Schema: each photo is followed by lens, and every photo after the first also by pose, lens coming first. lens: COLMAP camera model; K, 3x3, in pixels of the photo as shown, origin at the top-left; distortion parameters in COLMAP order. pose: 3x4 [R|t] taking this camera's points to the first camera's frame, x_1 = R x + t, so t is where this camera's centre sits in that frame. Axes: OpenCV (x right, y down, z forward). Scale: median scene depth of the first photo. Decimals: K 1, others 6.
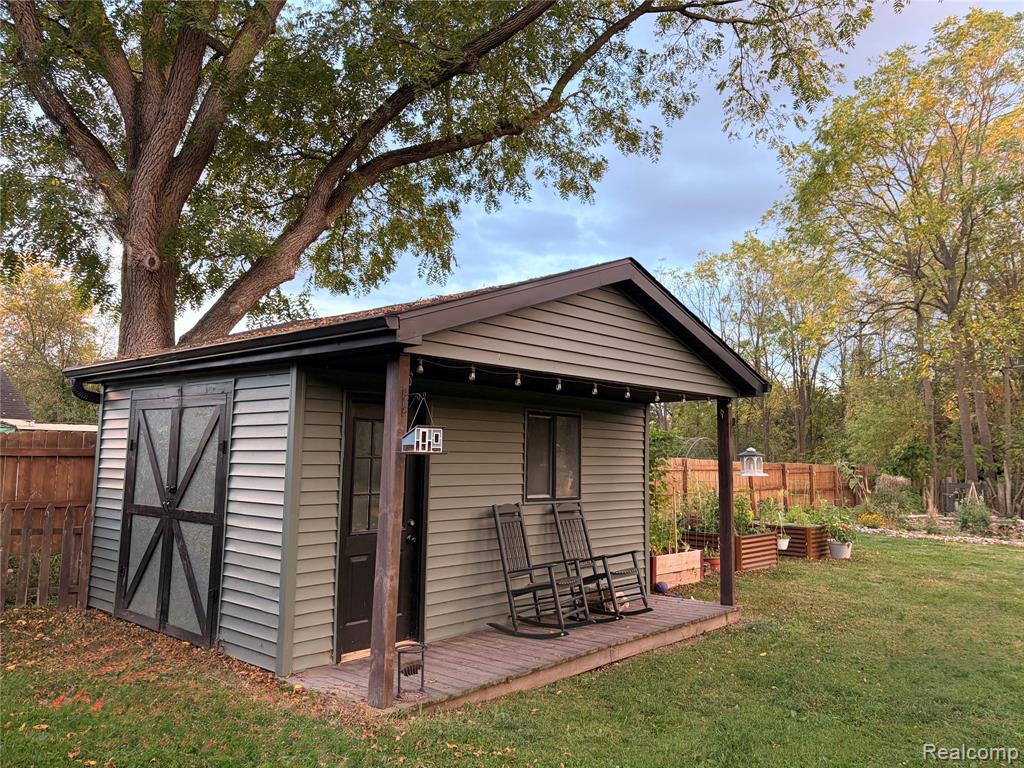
lens RADIAL K [[755.2, 0, 512.0], [0, 755.2, 384.0], [0, 0, 1]] dist [0.046943, -0.040272]
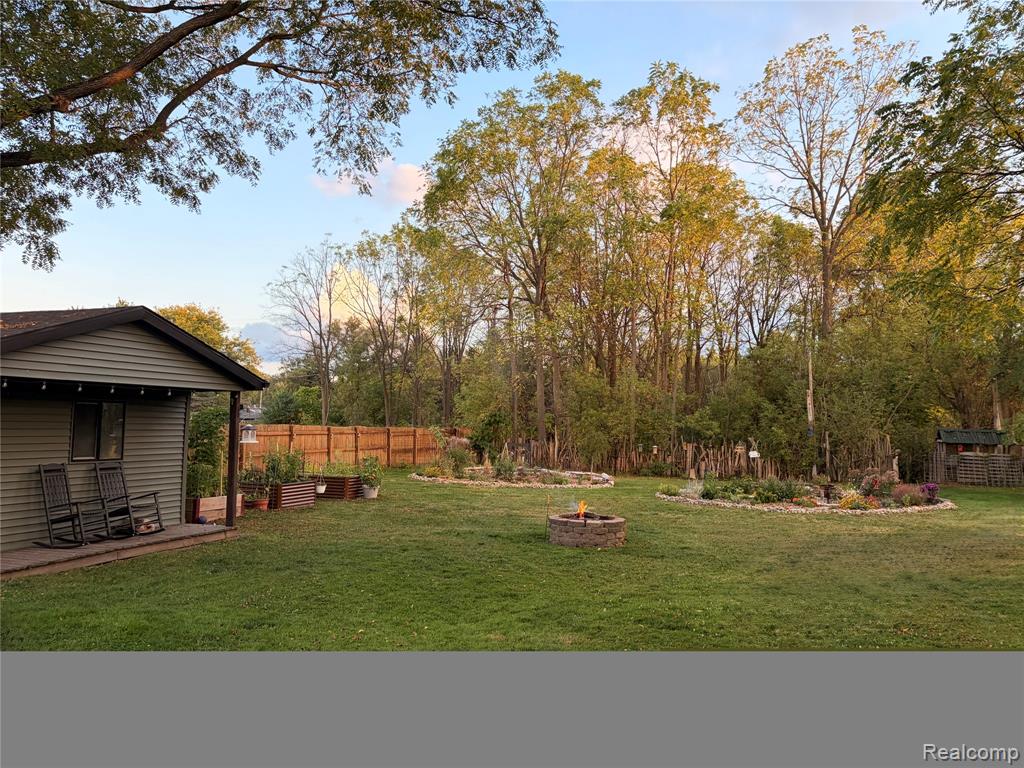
lens RADIAL K [[755.2, 0, 512.0], [0, 755.2, 384.0], [0, 0, 1]] dist [0.046943, -0.040272]
pose [[0.921339, 0.024677, 0.387977, 0.100914], [-0.044703, 0.998088, 0.042675, -0.042498], [-0.386182, -0.056662, 0.920681, -0.301652]]
